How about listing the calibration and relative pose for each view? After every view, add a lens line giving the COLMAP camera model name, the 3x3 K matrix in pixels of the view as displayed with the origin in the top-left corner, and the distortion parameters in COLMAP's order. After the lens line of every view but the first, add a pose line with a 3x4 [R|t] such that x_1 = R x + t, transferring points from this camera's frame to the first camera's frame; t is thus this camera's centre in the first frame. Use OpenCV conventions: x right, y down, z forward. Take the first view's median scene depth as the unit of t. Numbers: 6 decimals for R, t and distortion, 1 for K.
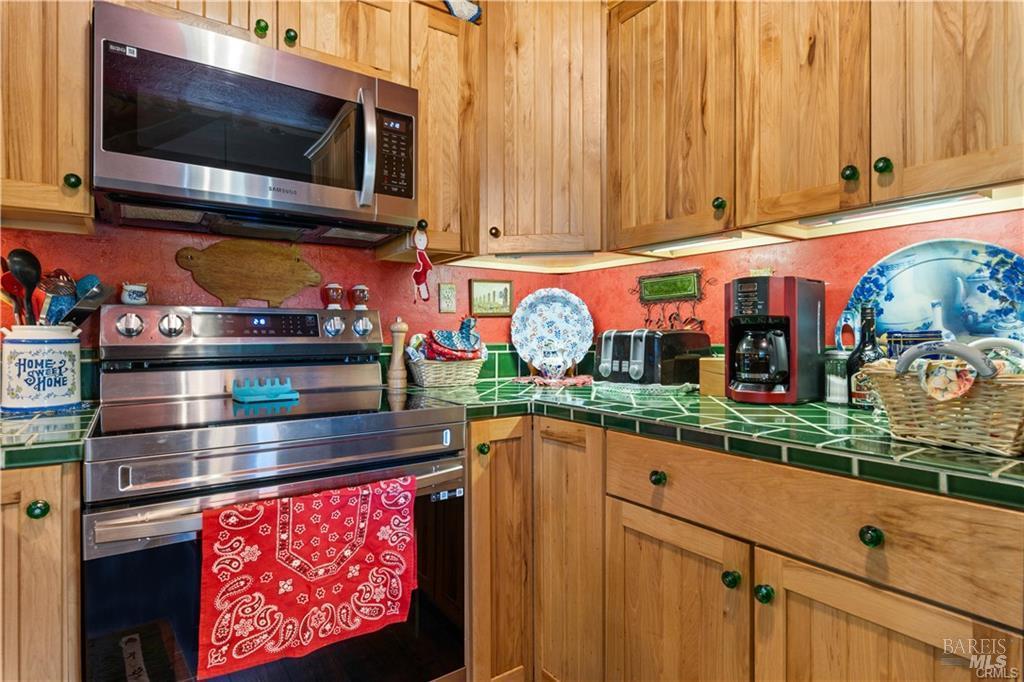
lens RADIAL K [[537.0, 0, 513.5], [0, 537.0, 338.0], [0, 0, 1]] dist [-0.000612, -0.001035]
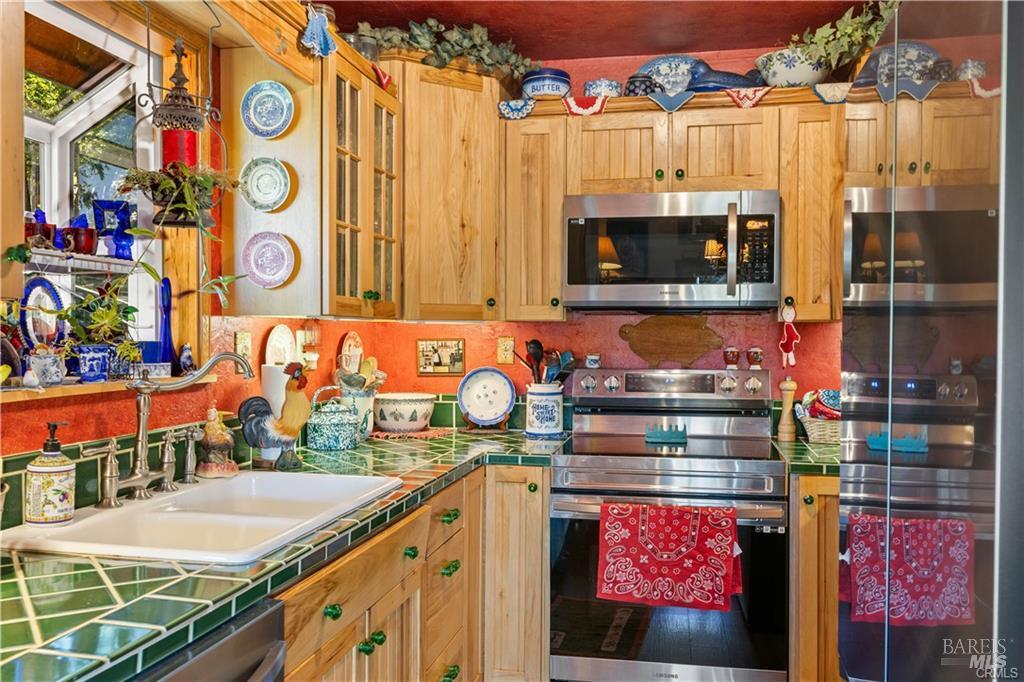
lens RADIAL K [[854.3, 0, 515.6], [0, 854.3, 344.3], [0, 0, 1]] dist [-0.001905, 0.000472]
pose [[0.685476, 0.011275, -0.728007, 0.842423], [-0.006121, 0.999934, 0.009722, -0.148079], [0.728069, -0.002208, 0.685500, -0.747494]]
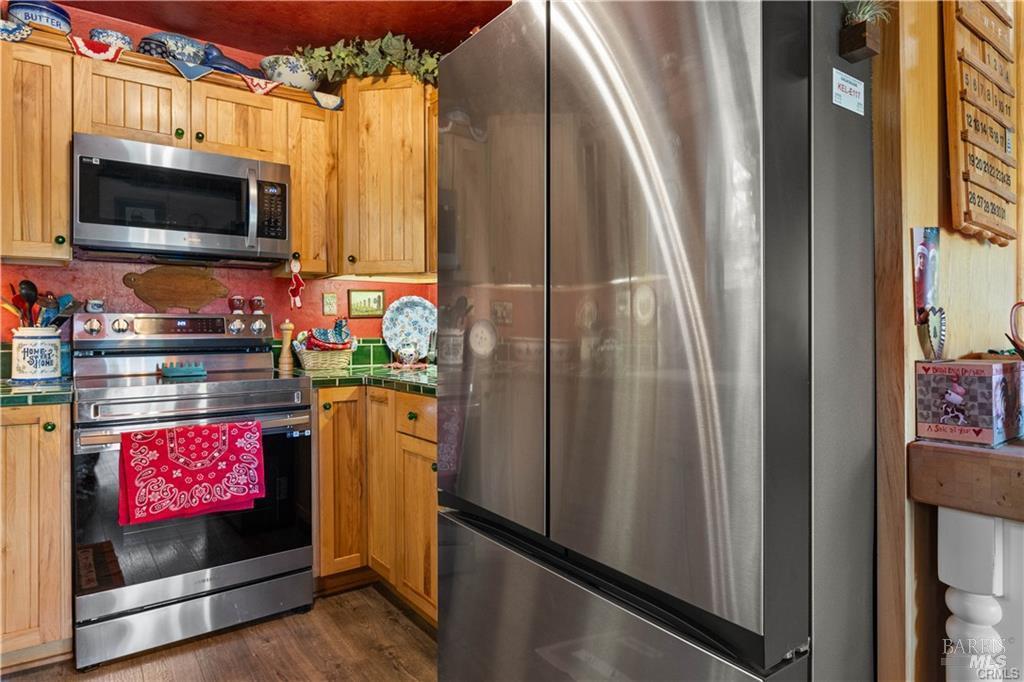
lens RADIAL K [[603.2, 0, 519.0], [0, 603.2, 331.1], [0, 0, 1]] dist [-0.000493, -0.002058]
pose [[0.999728, -0.004194, 0.022922, 0.436119], [0.004303, 0.999980, -0.004708, 0.002058], [-0.022901, 0.004805, 0.999726, -0.706613]]
